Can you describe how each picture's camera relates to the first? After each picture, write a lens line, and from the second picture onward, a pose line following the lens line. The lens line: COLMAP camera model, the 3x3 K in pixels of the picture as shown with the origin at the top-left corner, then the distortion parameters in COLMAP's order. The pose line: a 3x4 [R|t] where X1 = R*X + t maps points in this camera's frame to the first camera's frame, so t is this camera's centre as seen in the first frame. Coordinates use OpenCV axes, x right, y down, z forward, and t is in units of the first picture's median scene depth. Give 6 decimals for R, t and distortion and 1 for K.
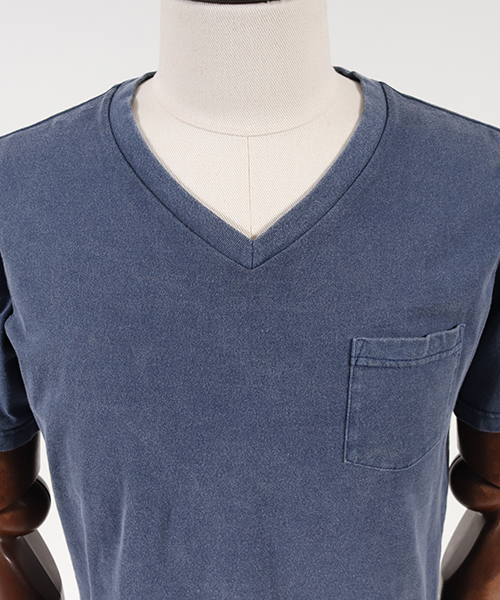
lens RADIAL K [[696.9, 0, 250.5], [0, 696.9, 305.2], [0, 0, 1]] dist [-0.117705, 0.000000]
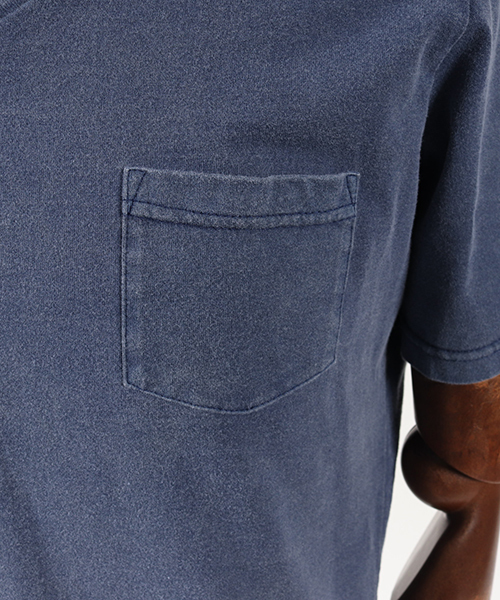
lens RADIAL K [[696.9, 0, 251.5], [0, 696.9, 297.2], [0, 0, 1]] dist [-0.117705, 0.000000]
pose [[0.982673, 0.064980, -0.173587, 0.346515], [-0.063989, 0.997887, 0.011307, 0.137553], [0.173954, -0.000004, 0.984754, 0.429385]]
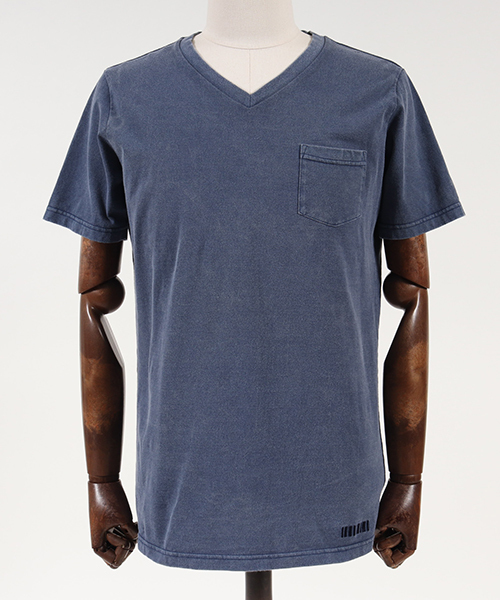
lens RADIAL K [[924.7, 0, 246.8], [0, 924.7, 302.3], [0, 0, 1]] dist [-0.072030, 0.000000]
pose [[0.998556, 0.011411, -0.052494, 0.131044], [-0.022942, 0.974169, -0.224651, 1.032551], [0.048574, 0.225531, 0.973024, -1.392961]]
